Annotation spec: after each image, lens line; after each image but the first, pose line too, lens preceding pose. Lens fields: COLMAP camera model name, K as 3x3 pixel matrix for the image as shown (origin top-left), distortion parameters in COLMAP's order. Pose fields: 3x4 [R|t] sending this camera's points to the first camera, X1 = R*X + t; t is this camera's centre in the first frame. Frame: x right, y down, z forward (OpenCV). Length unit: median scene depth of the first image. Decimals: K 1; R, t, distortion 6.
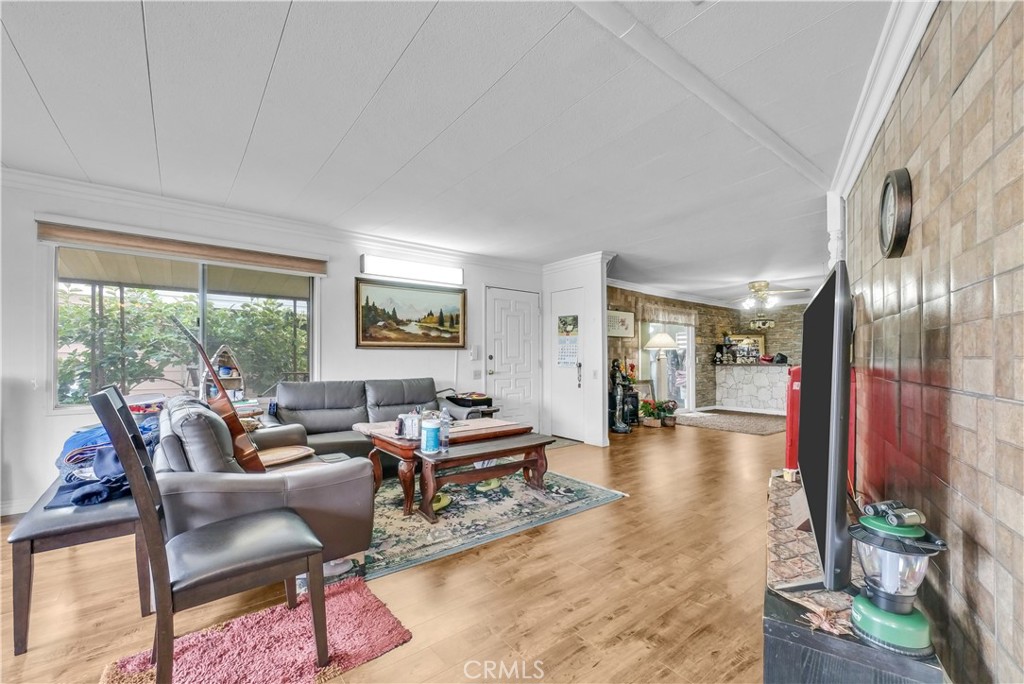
lens RADIAL K [[423.1, 0, 506.0], [0, 423.1, 352.4], [0, 0, 1]] dist [-0.001181, -0.000164]
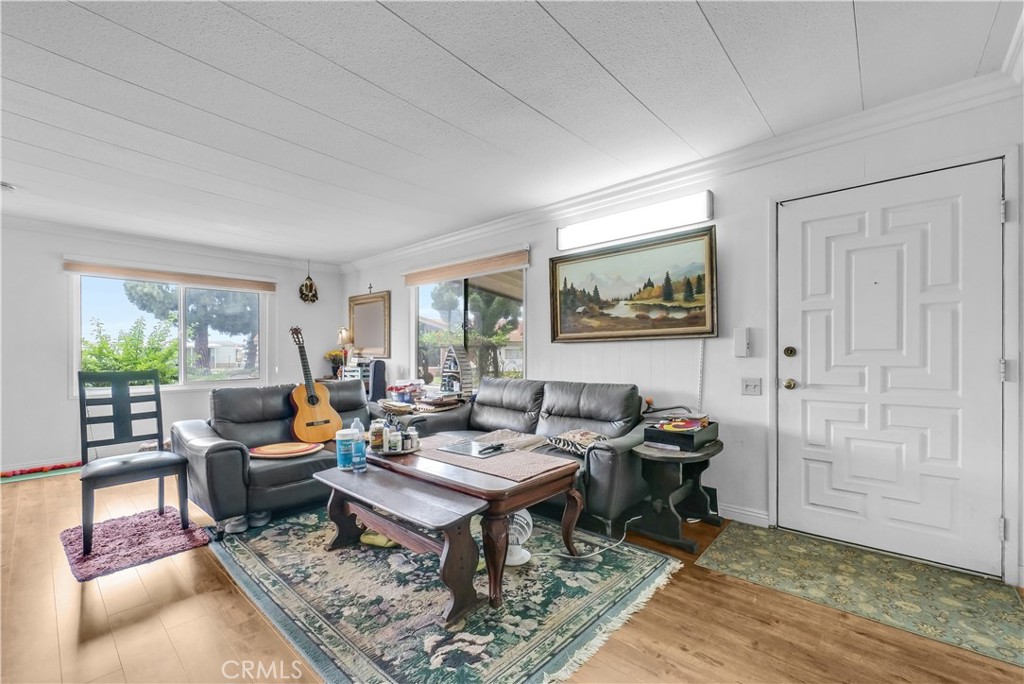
lens RADIAL K [[423.1, 0, 508.7], [0, 423.1, 351.6], [0, 0, 1]] dist [-0.001181, -0.000164]
pose [[0.178234, -0.006584, -0.983966, 0.427287], [0.016898, 0.999851, -0.003630, 0.009482], [0.983843, -0.015980, 0.178319, 0.709382]]
